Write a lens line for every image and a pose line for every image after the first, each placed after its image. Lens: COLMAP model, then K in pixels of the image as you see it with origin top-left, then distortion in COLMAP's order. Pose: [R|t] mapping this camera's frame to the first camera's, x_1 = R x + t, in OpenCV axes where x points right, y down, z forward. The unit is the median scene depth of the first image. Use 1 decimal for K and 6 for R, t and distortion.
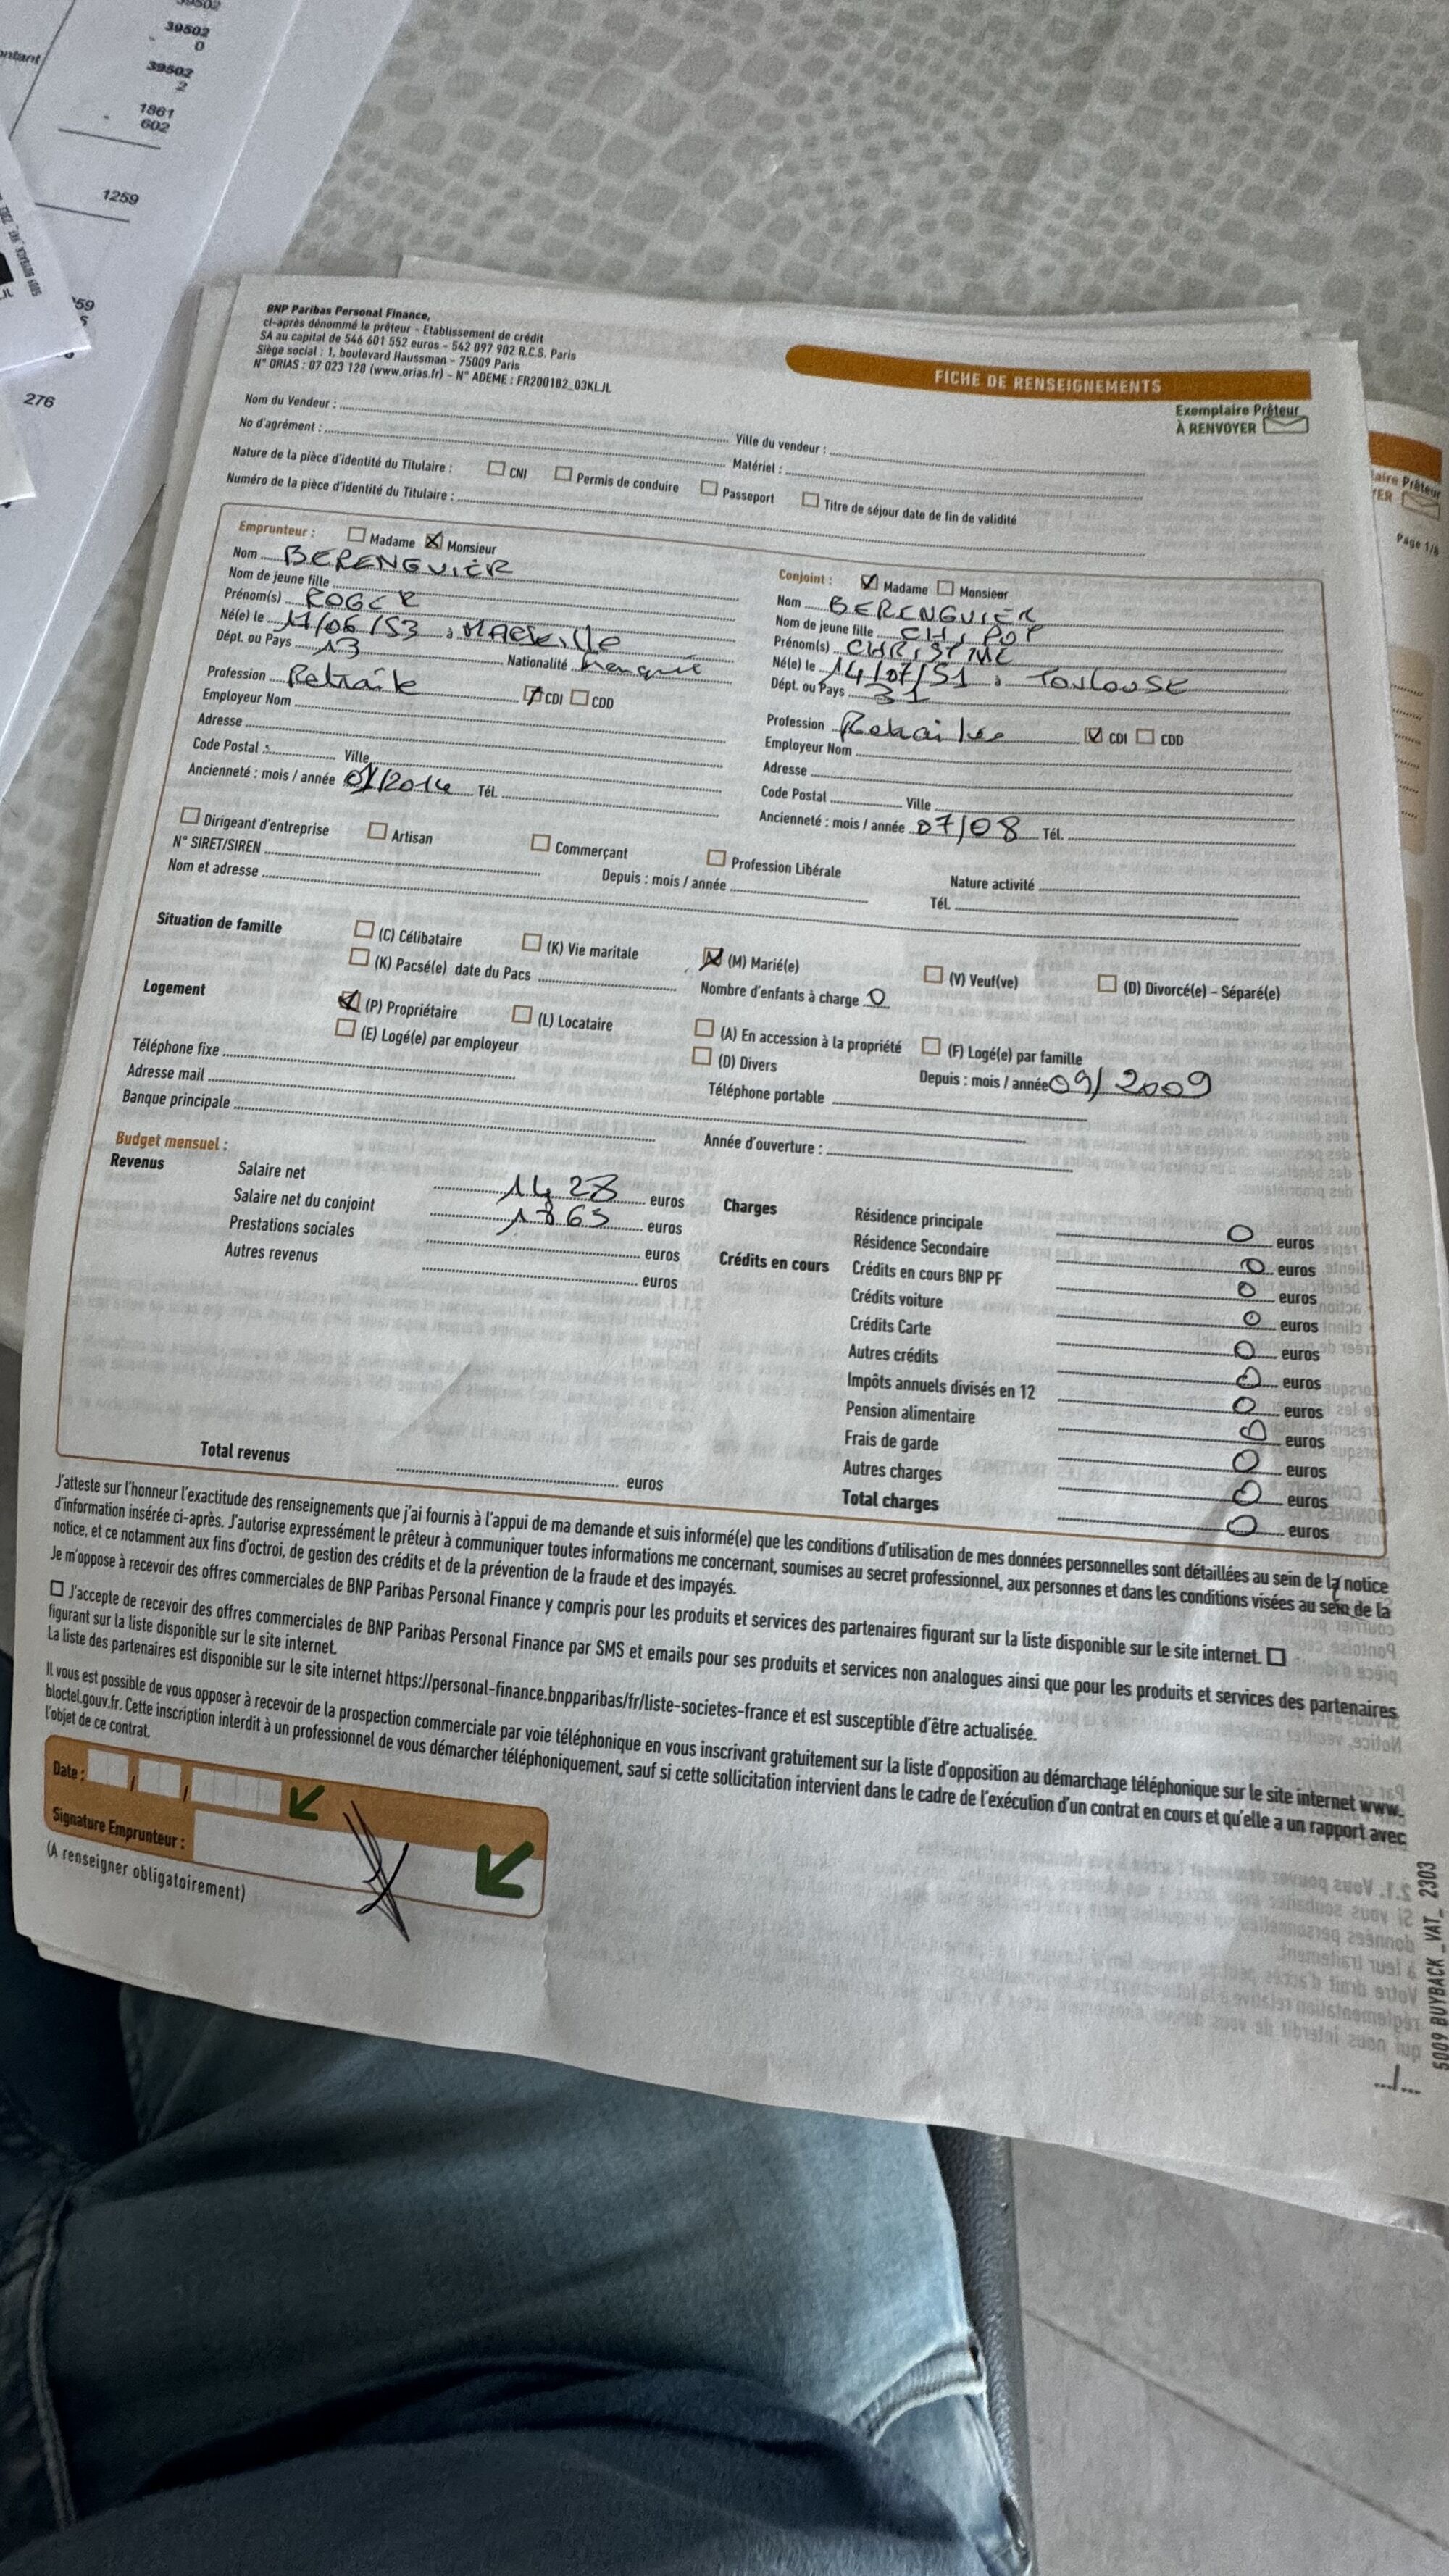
lens RADIAL K [[1050.0, 0, 724.5], [0, 1050.0, 1288.0], [0, 0, 1]] dist [-0.002523, 0.000450]
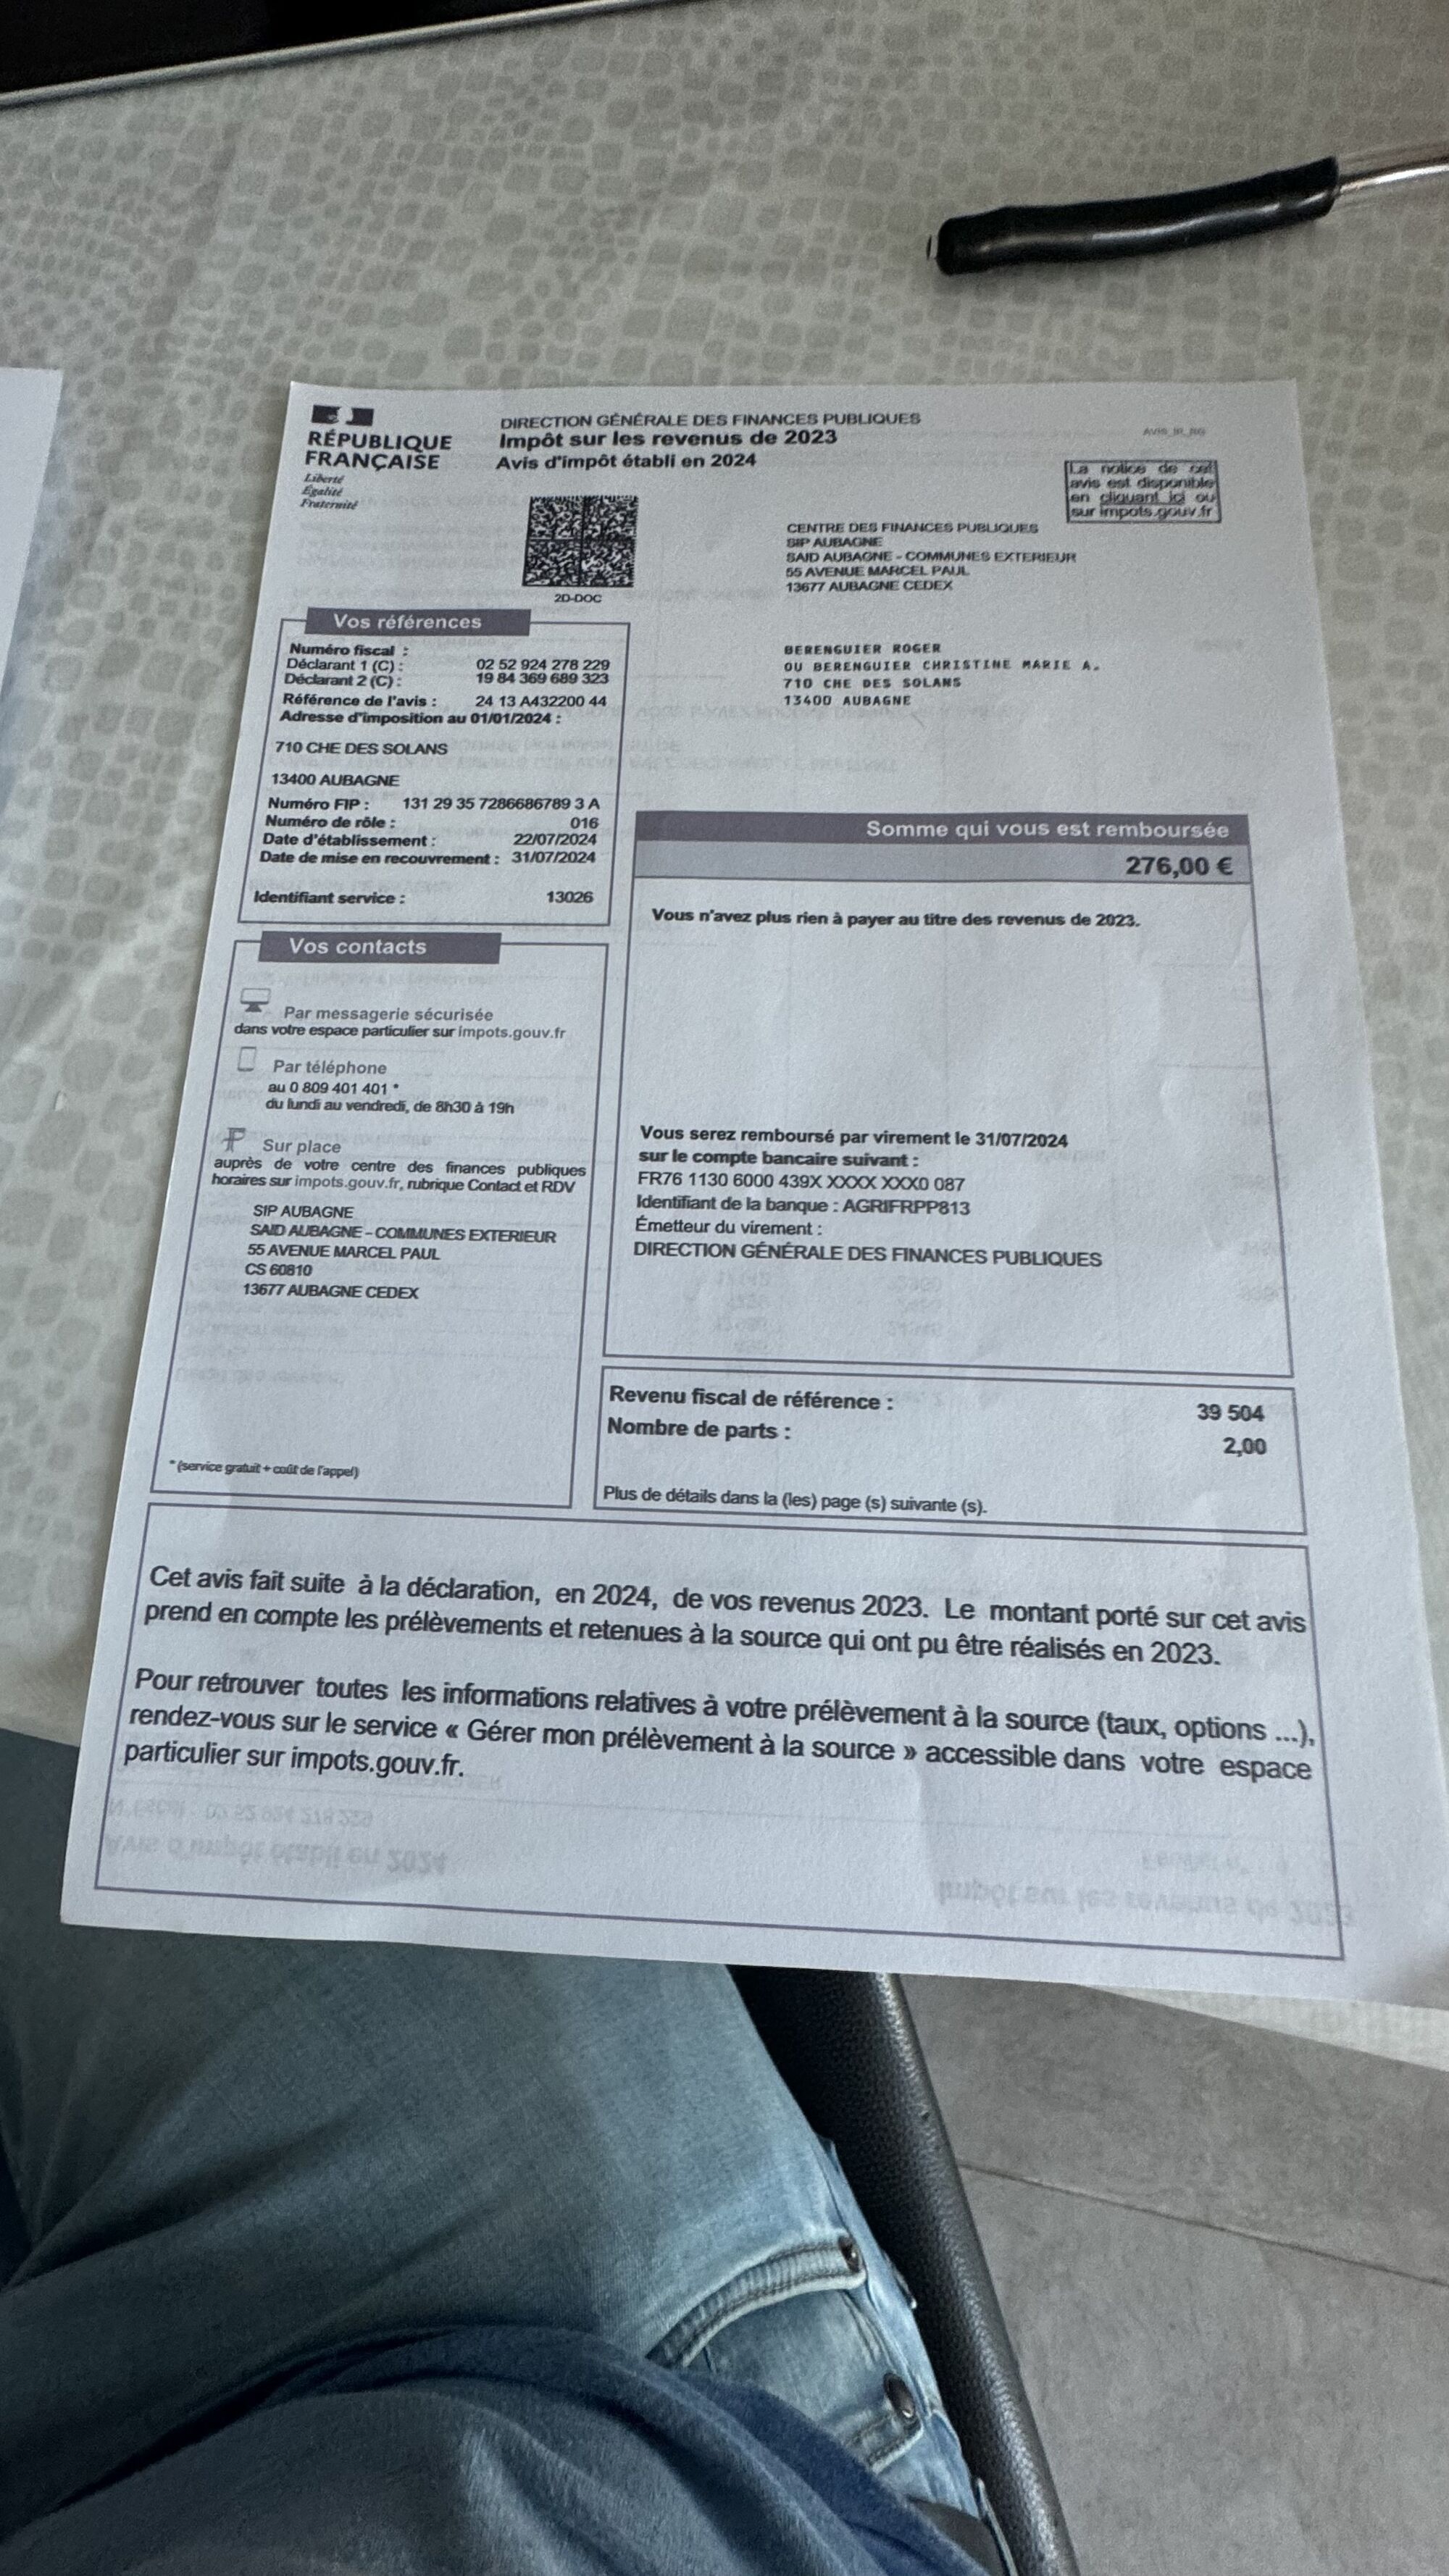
lens RADIAL K [[1070.0, 0, 724.5], [0, 1070.0, 1288.0], [0, 0, 1]] dist [-0.000712, -0.000216]
pose [[0.962705, -0.270489, -0.005924, 0.575185], [0.270471, 0.962721, -0.003691, 0.086780], [0.006701, 0.001951, 0.999976, -0.121115]]
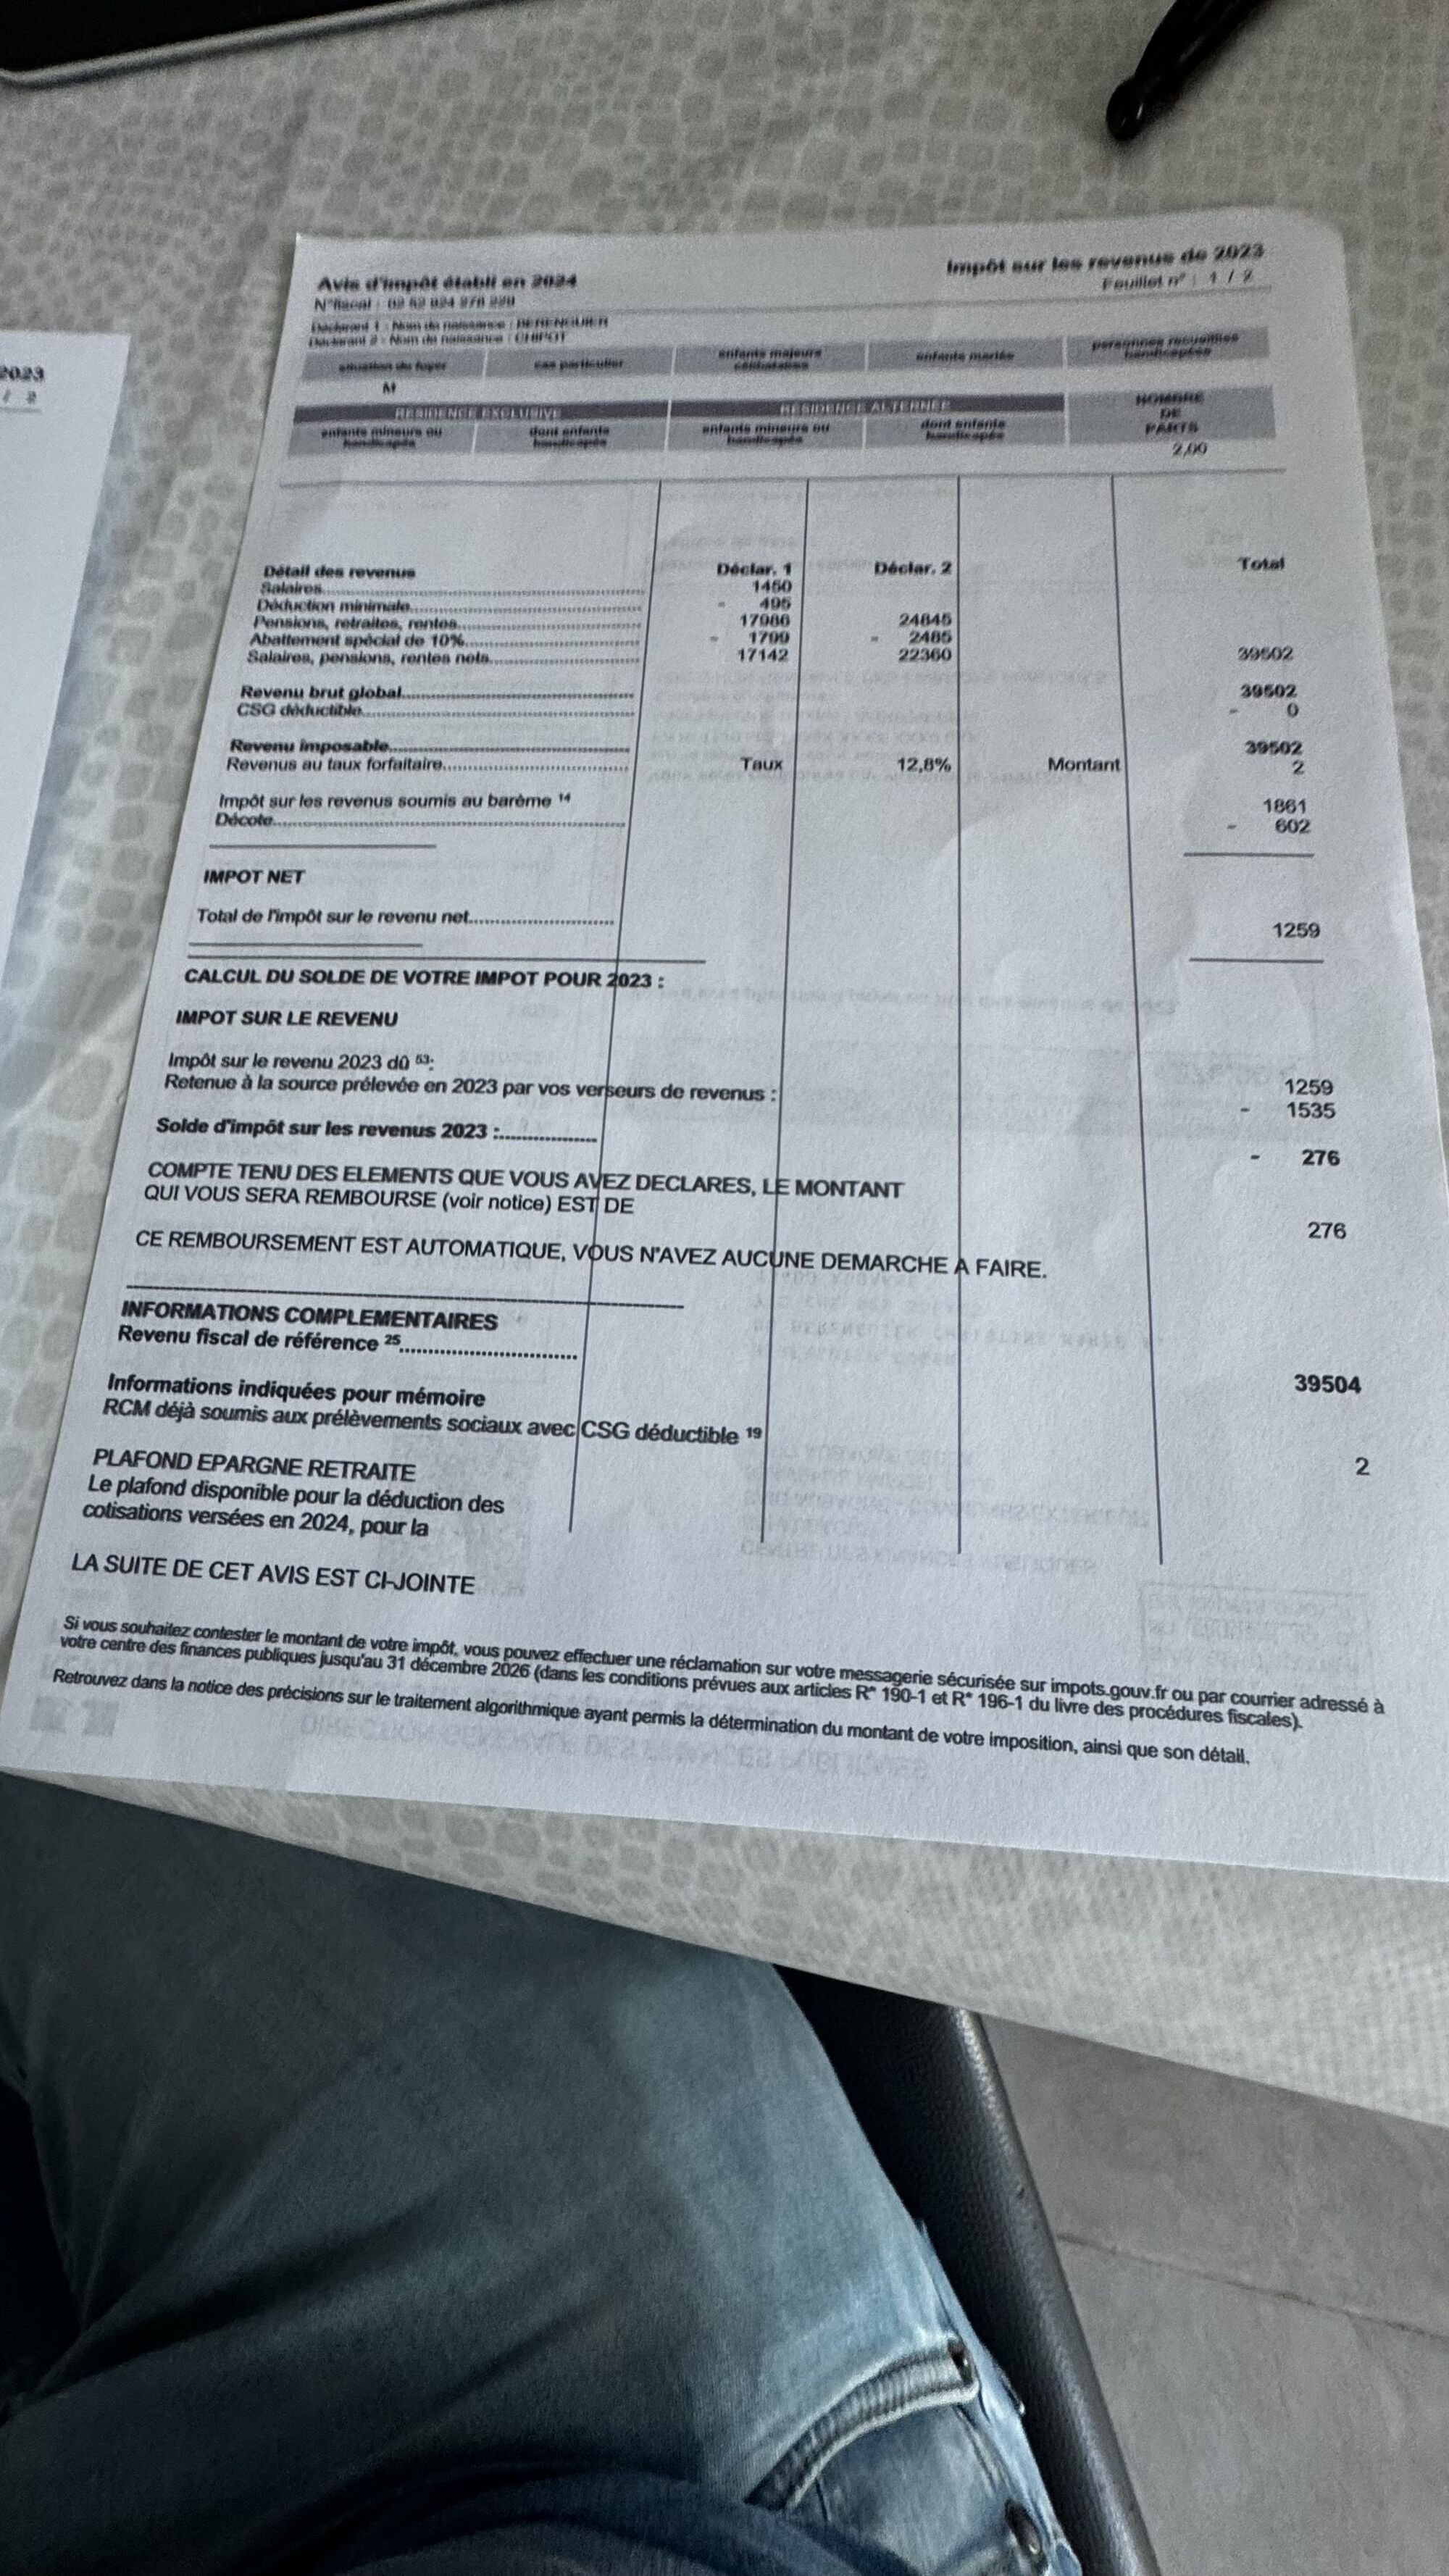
lens RADIAL K [[1068.1, 0, 722.1], [0, 1068.1, 1282.5], [0, 0, 1]] dist [-0.002864, 0.000242]
pose [[0.959521, -0.281170, -0.016190, 0.481507], [0.280472, 0.959197, -0.035733, 0.072054], [0.025576, 0.029746, 0.999230, -0.023583]]
